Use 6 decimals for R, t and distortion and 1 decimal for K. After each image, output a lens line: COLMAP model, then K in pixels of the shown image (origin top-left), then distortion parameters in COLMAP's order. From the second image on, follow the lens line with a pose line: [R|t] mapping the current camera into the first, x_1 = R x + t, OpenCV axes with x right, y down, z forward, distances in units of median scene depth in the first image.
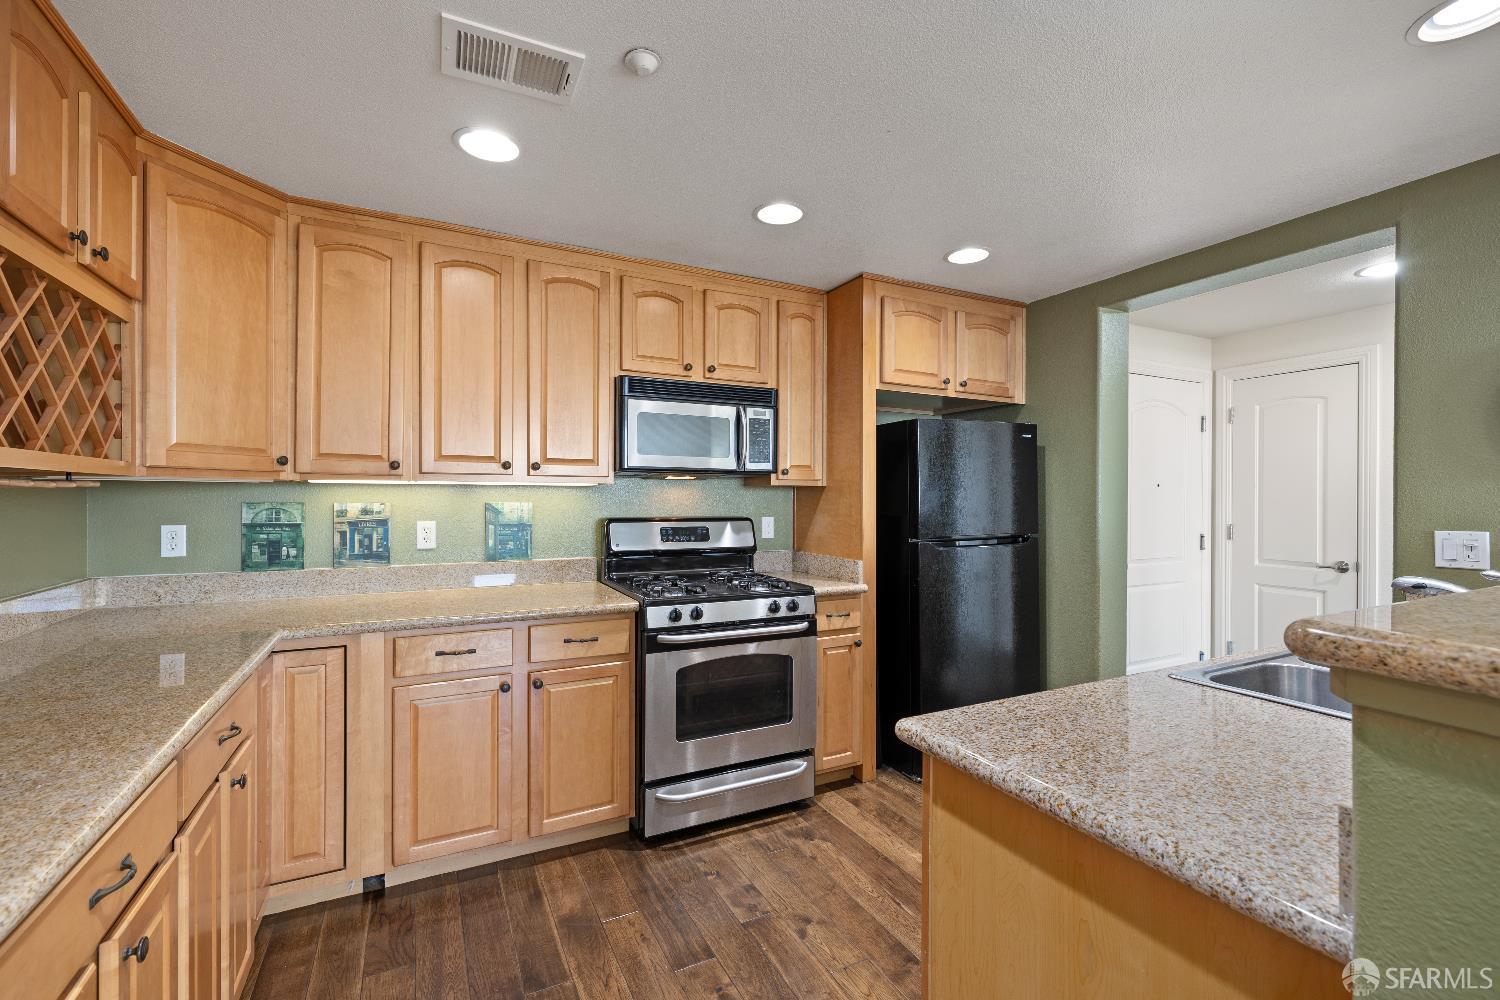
lens RADIAL K [[649.9, 0, 737.7], [0, 649.9, 496.1], [0, 0, 1]] dist [0.000097, 0.000010]
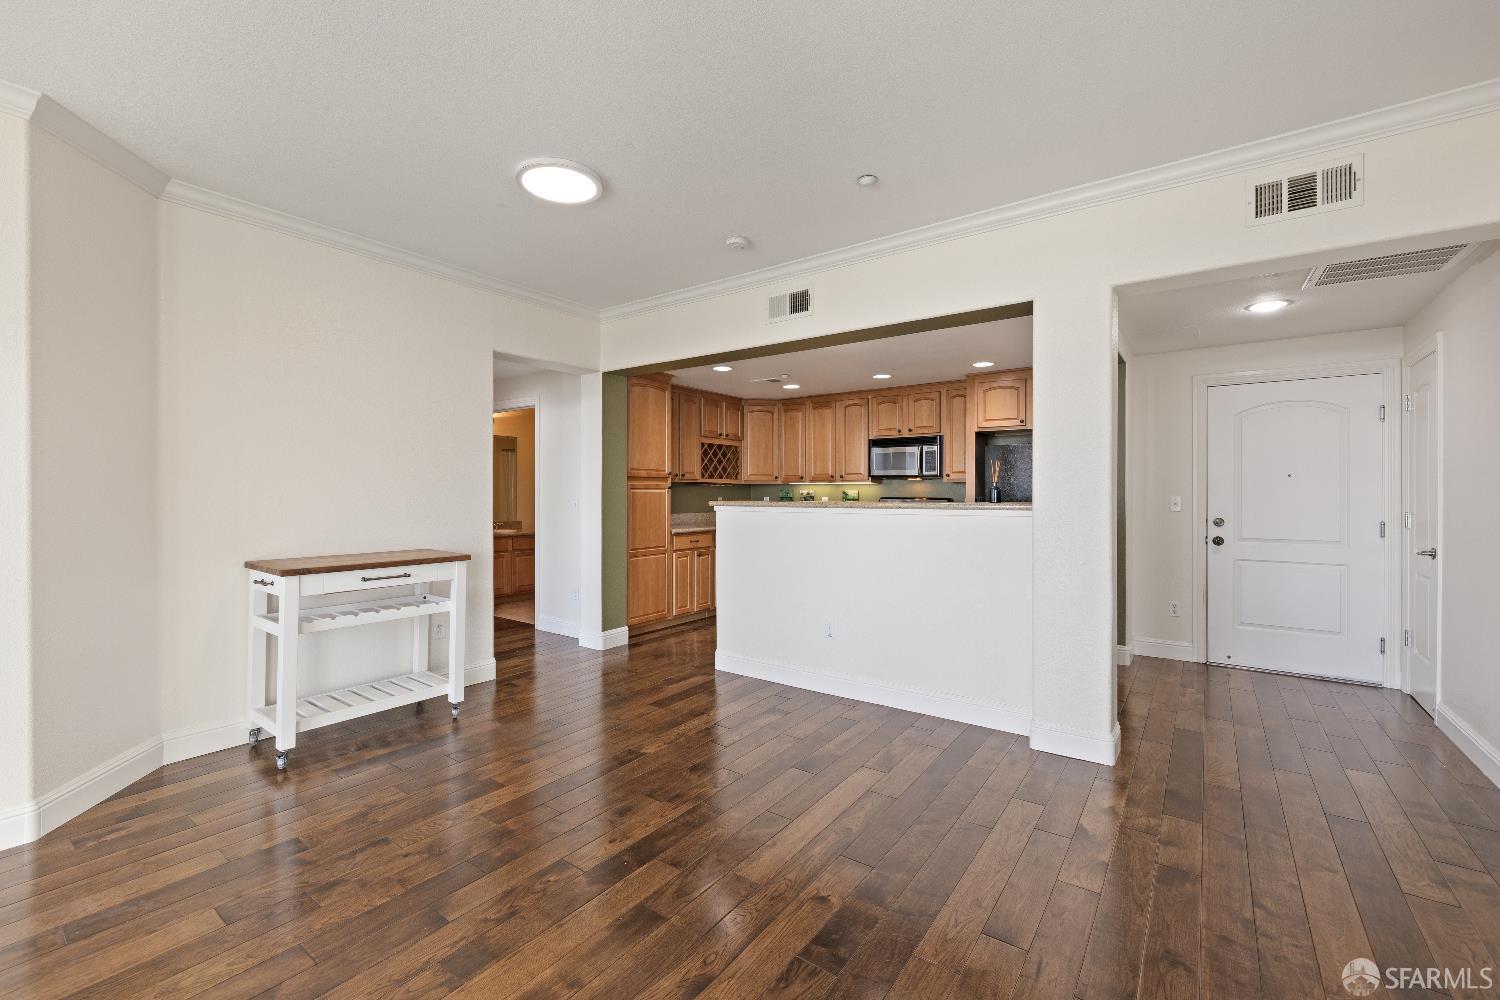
lens RADIAL K [[631.6, 0, 740.4], [0, 631.6, 492.6], [0, 0, 1]] dist [-0.002347, -0.000283]
pose [[0.464128, -0.002483, -0.885765, 1.718682], [-0.000207, 0.999996, -0.002911, 0.026013], [0.885768, 0.001534, 0.464125, -0.555604]]
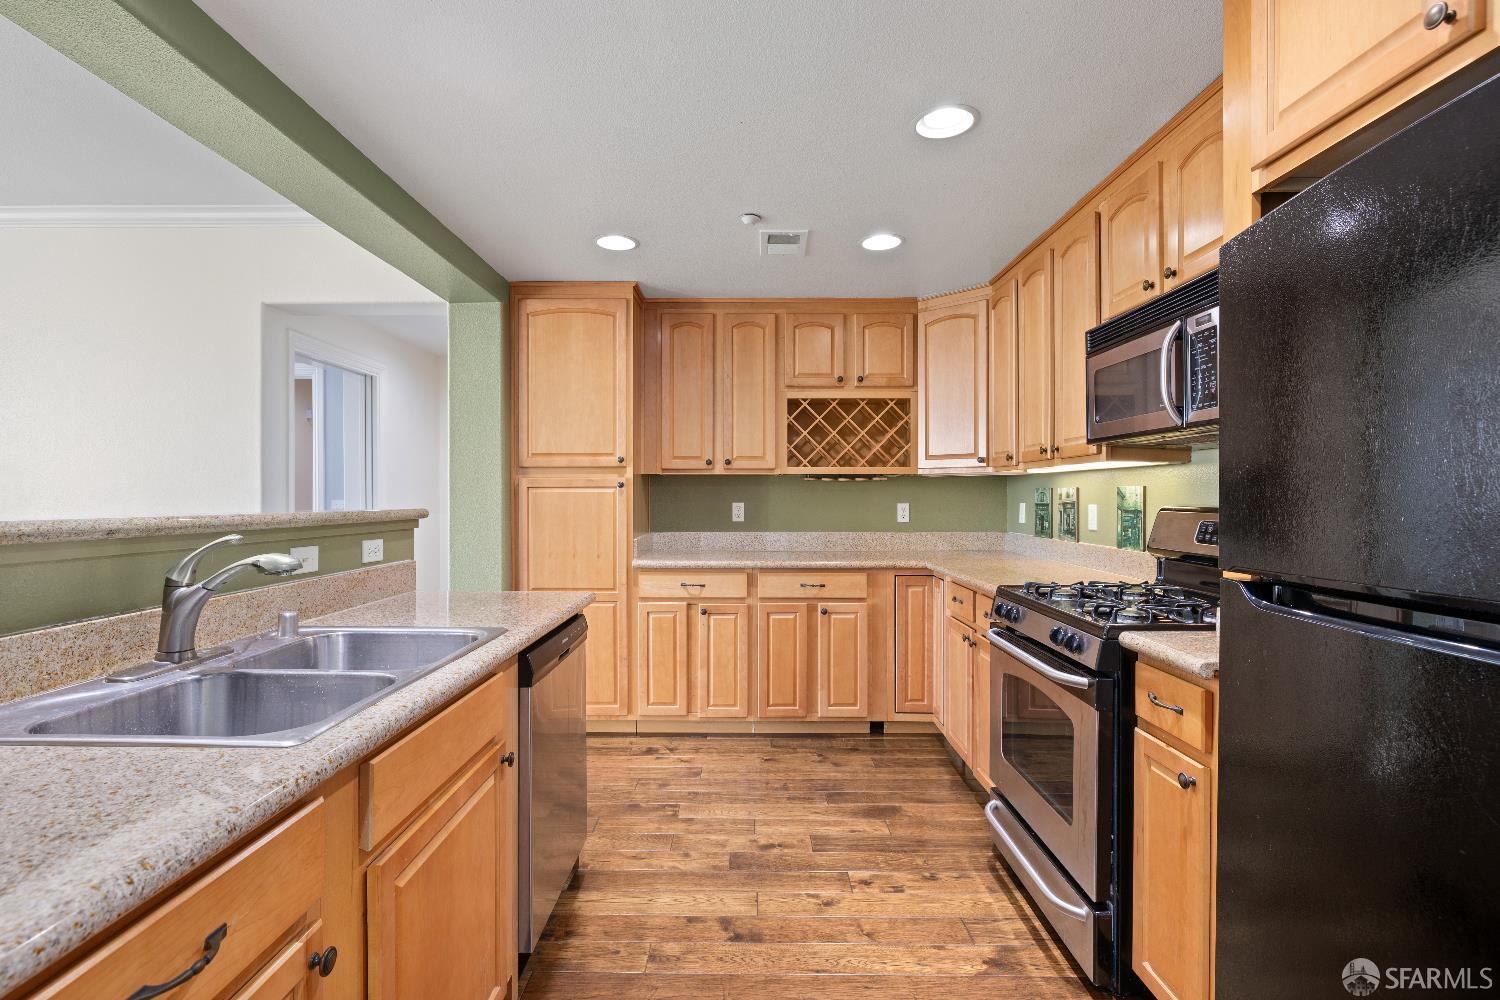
lens RADIAL K [[713.1, 0, 750.0], [0, 713.1, 500.0], [0, 0, 1]] dist [0.000641, 0.000032]
pose [[-0.452134, 0.000320, -0.891950, 0.827291], [-0.001787, 0.999998, 0.001265, 0.029338], [0.891948, 0.002166, -0.452133, 1.016092]]
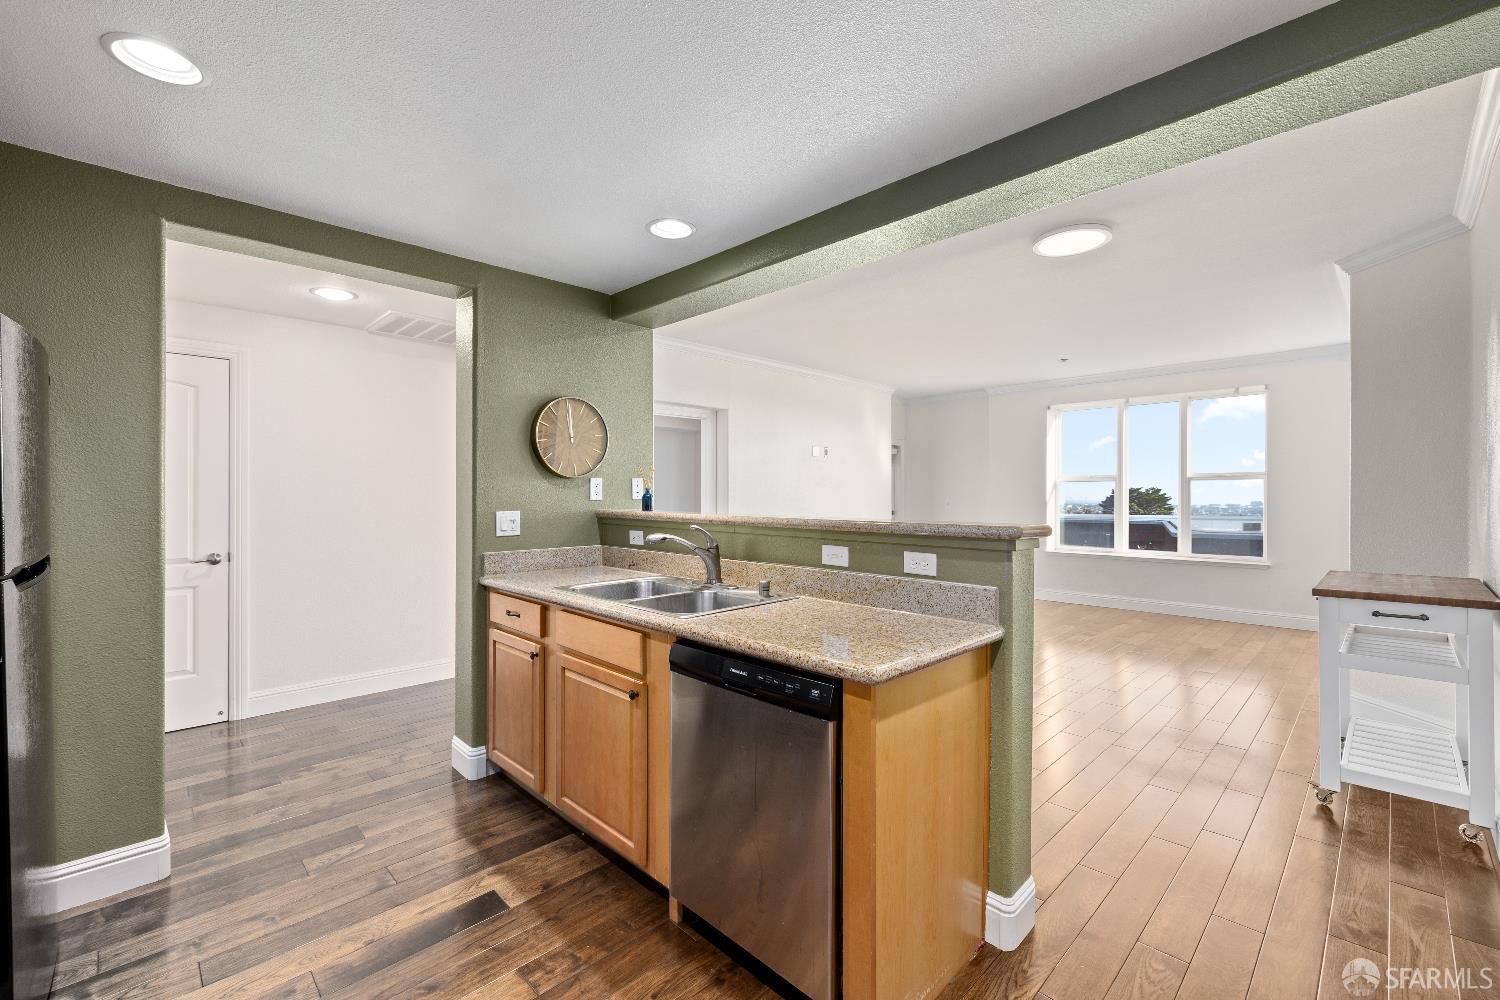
lens RADIAL K [[631.6, 0, 740.4], [0, 631.6, 492.6], [0, 0, 1]] dist [-0.002347, -0.000283]
pose [[-0.299371, -0.003617, 0.954130, -0.336614], [0.002465, 0.999987, 0.004564, 0.003801], [-0.954134, 0.003718, -0.299358, 0.680058]]
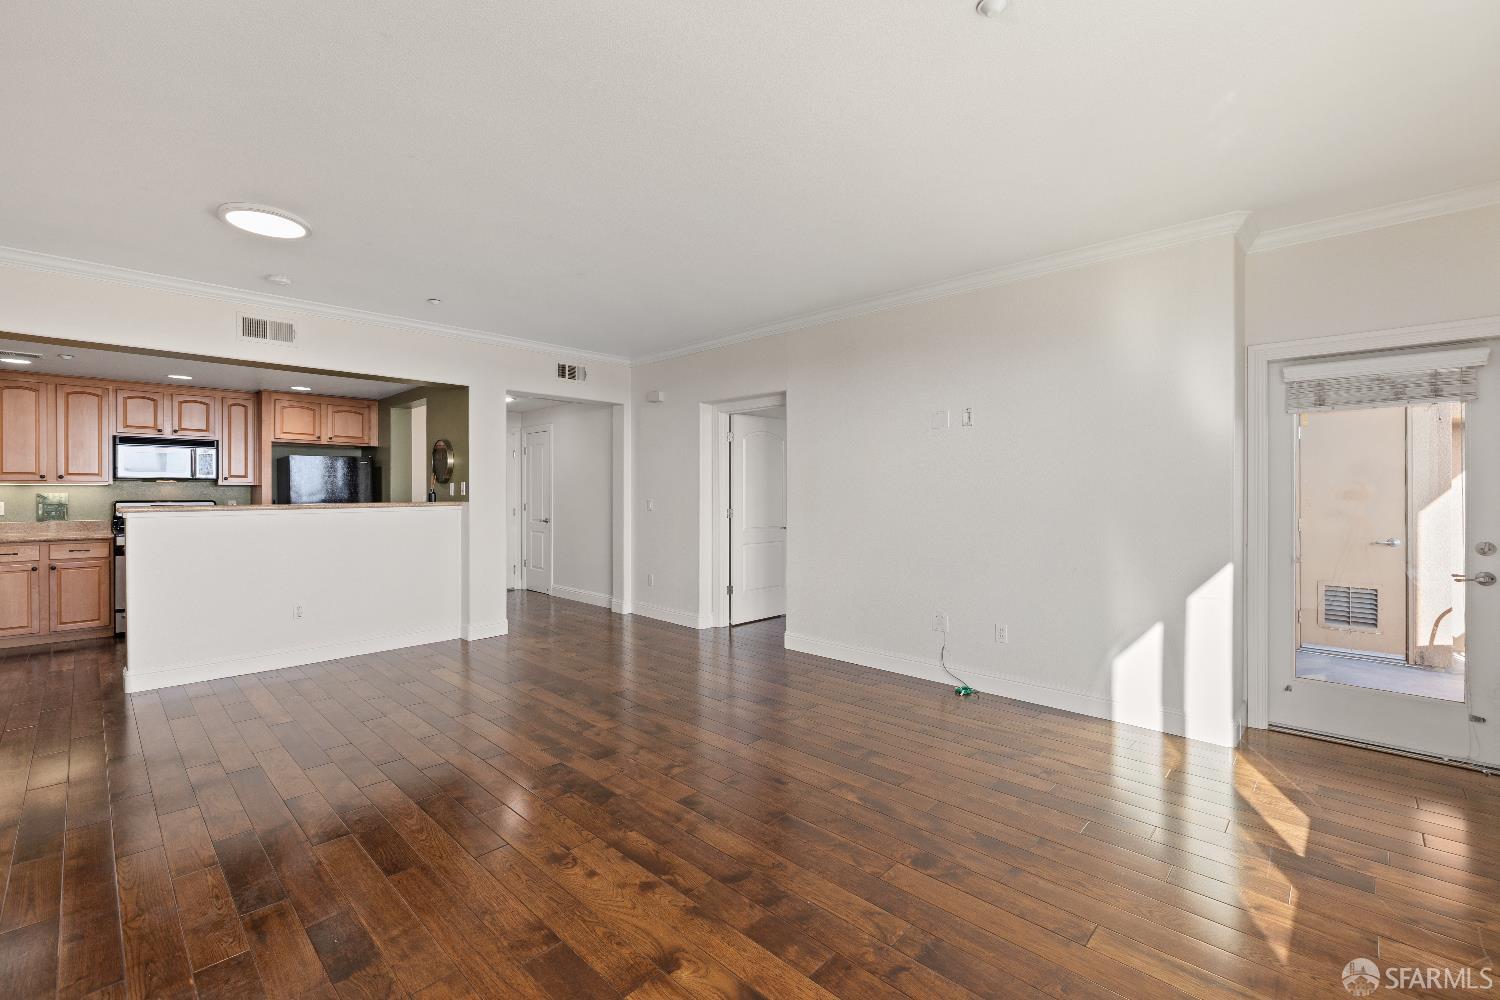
lens RADIAL K [[631.6, 0, 740.4], [0, 631.6, 492.6], [0, 0, 1]] dist [-0.002347, -0.000283]
pose [[0.940795, -0.005359, 0.338933, 1.089216], [0.004419, 0.999984, 0.003544, 0.010198], [-0.338947, -0.001837, 0.940804, -1.727076]]
